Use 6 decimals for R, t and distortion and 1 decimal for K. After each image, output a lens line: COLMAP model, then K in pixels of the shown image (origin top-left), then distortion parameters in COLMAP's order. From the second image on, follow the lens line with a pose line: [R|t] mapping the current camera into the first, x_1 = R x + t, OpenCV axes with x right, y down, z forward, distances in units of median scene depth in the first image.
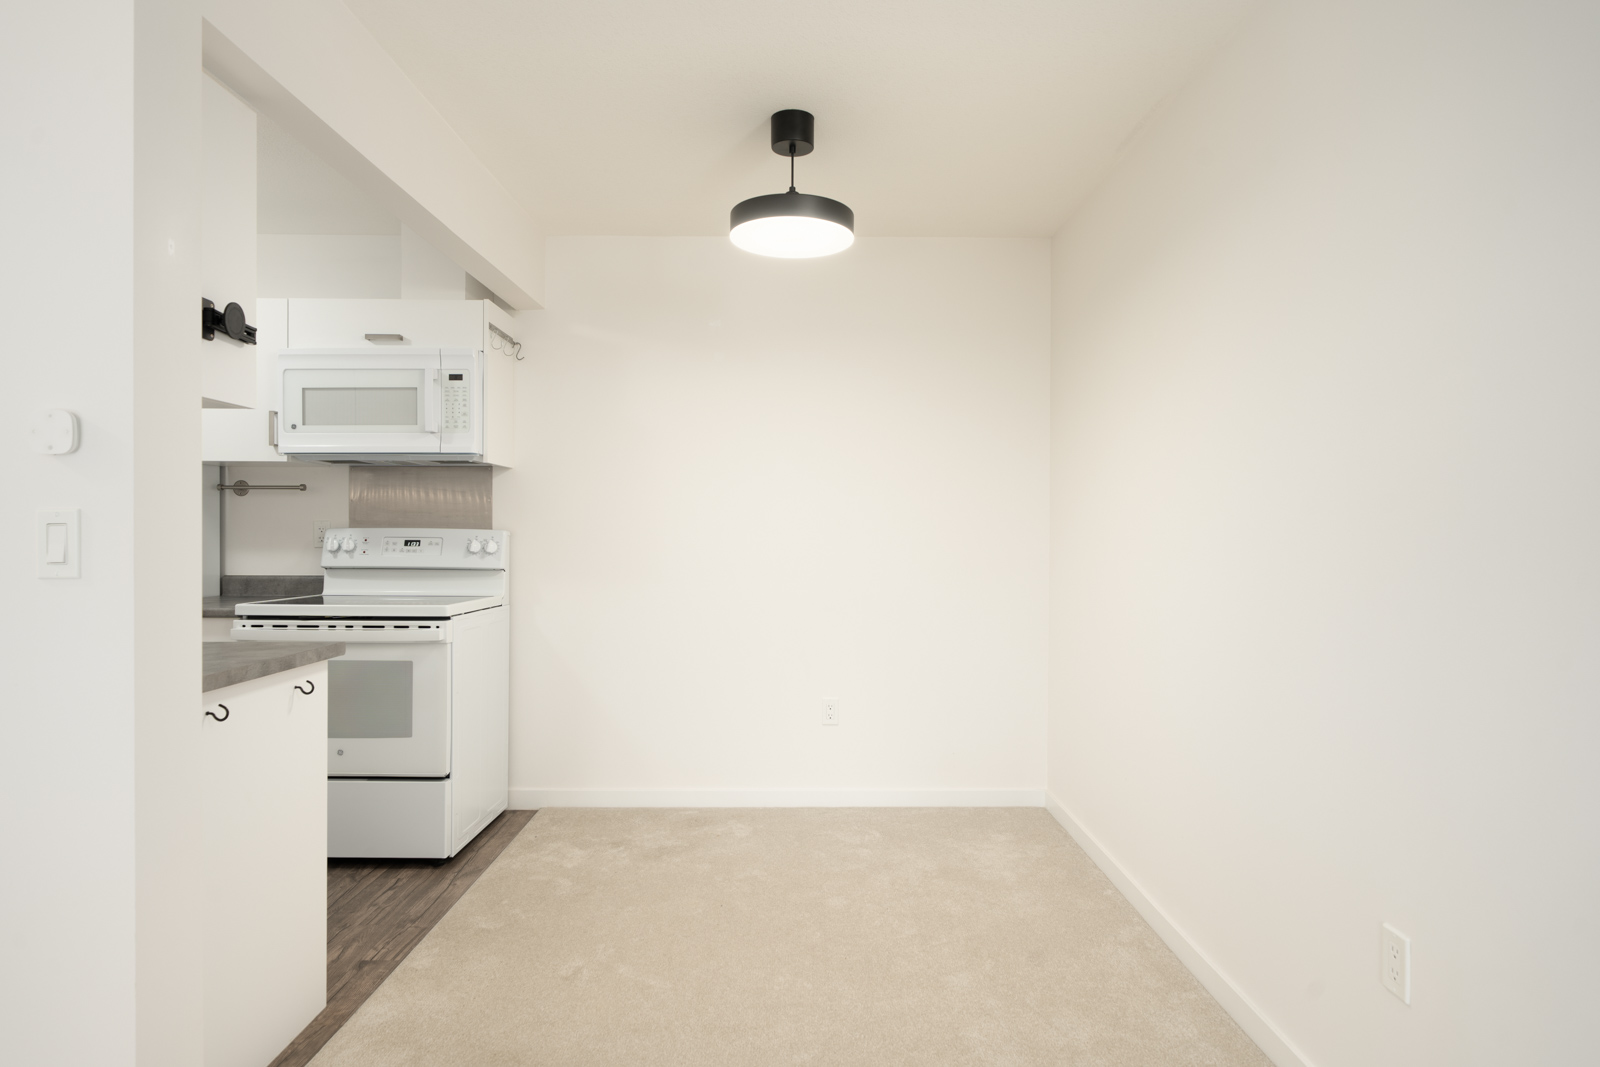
lens RADIAL K [[917.3, 0, 796.3], [0, 917.3, 535.0], [0, 0, 1]] dist [0.002526, 0.000175]
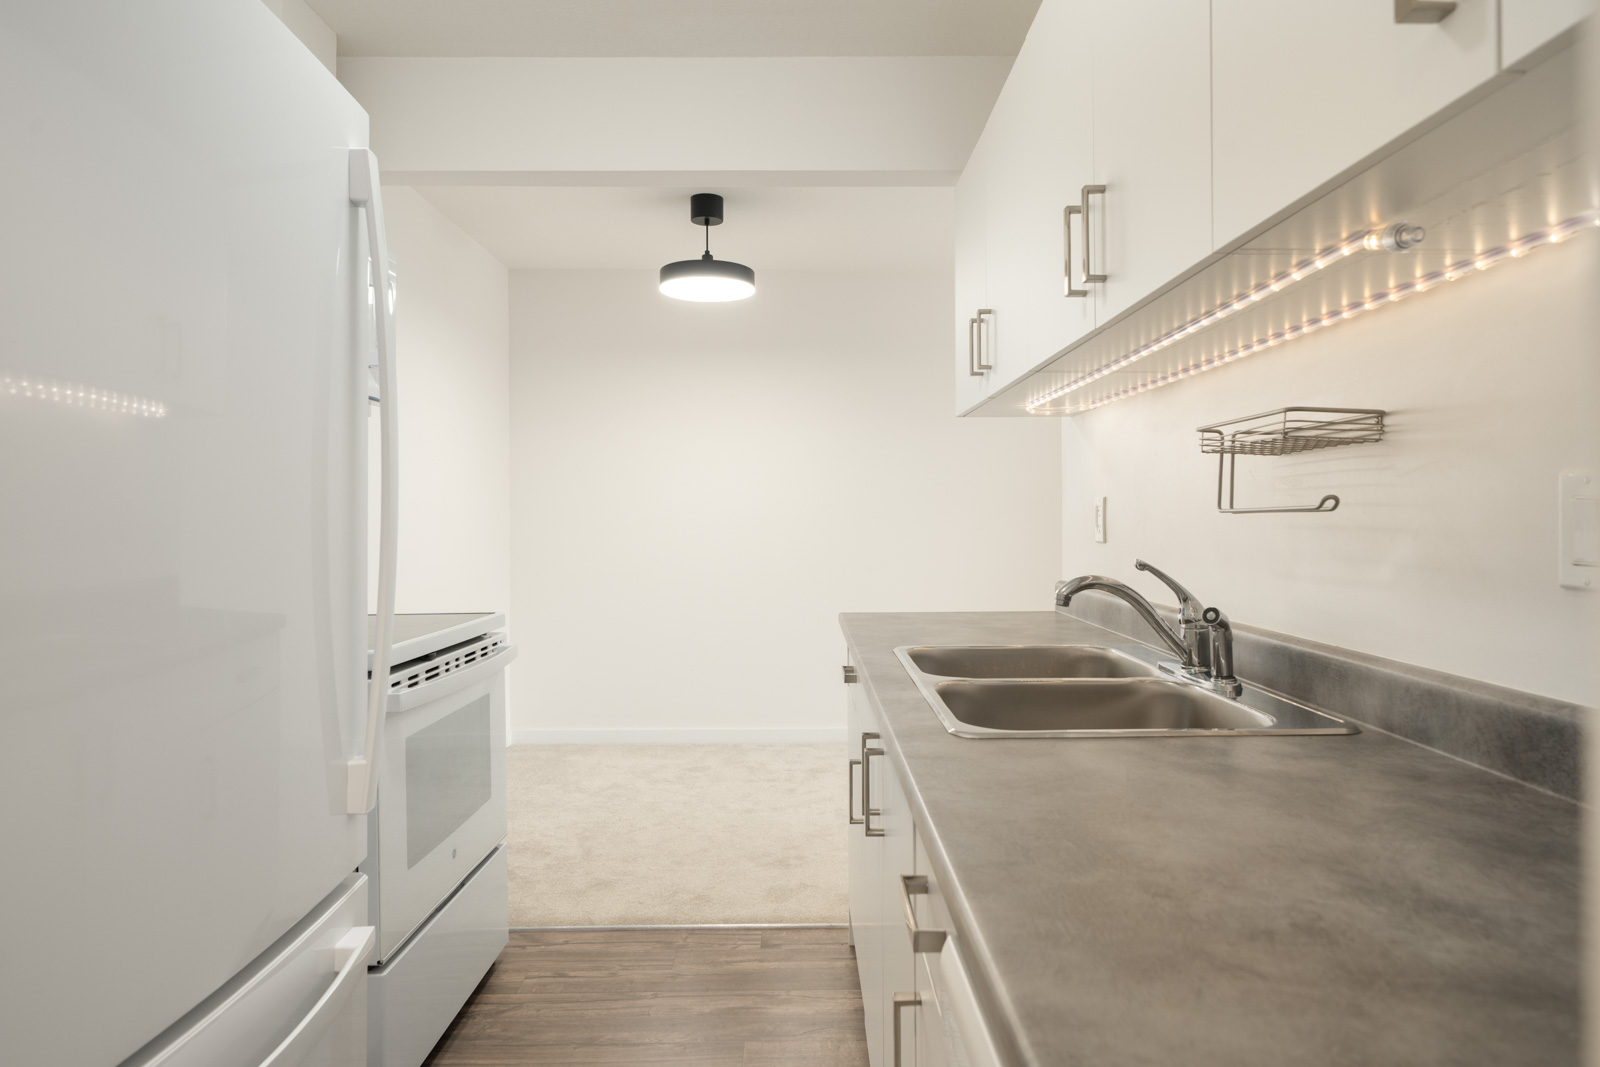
lens RADIAL K [[917.3, 0, 796.3], [0, 917.3, 535.0], [0, 0, 1]] dist [0.002526, 0.000175]
pose [[-0.004177, -0.010122, 0.999940, -1.030131], [0.012865, 0.999865, 0.010175, 0.006182], [-0.999909, 0.012907, -0.004046, 0.678288]]
